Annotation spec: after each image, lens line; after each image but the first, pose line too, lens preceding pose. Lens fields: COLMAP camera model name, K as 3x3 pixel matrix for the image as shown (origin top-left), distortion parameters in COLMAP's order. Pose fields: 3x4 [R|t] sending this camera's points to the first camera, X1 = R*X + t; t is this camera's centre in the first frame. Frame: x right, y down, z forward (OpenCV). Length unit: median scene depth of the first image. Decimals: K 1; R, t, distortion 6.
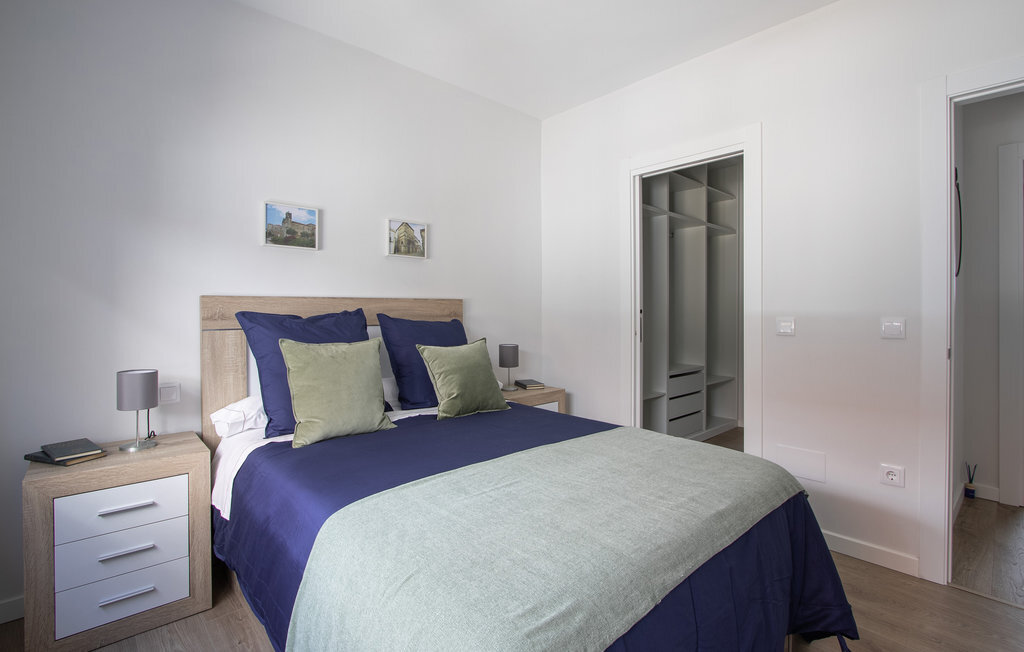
lens RADIAL K [[475.3, 0, 507.8], [0, 475.3, 317.3], [0, 0, 1]] dist [-0.021313, 0.002283]
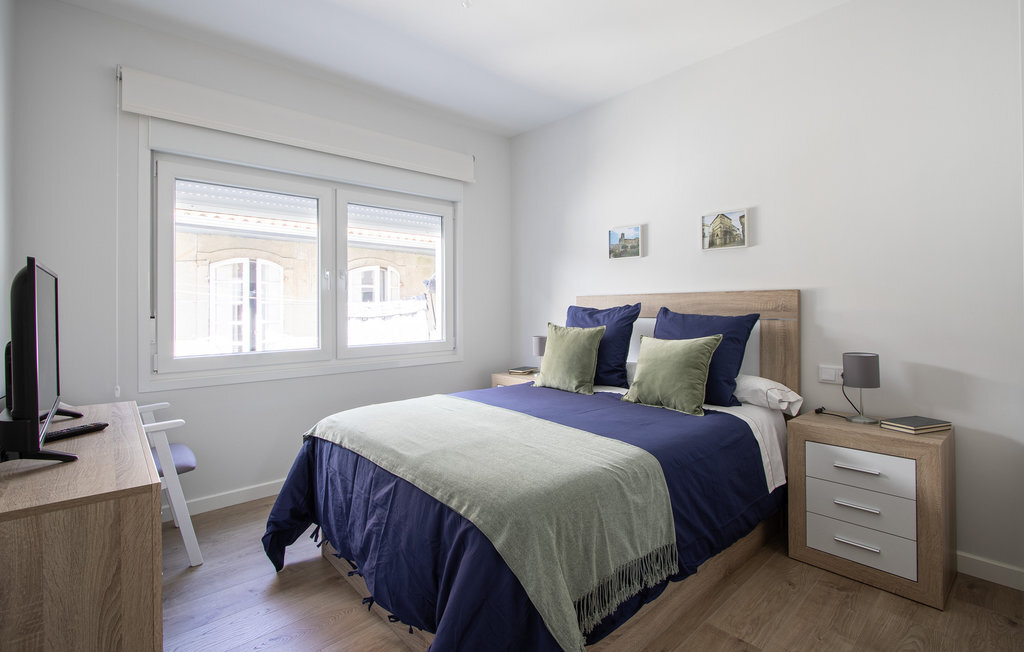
lens RADIAL K [[475.3, 0, 502.3], [0, 475.3, 304.0], [0, 0, 1]] dist [-0.021313, 0.002283]
pose [[-0.026797, -0.002243, -0.999638, 0.779141], [-0.005629, 0.999982, -0.002093, -0.009833], [0.999625, 0.005571, -0.026809, 0.583747]]
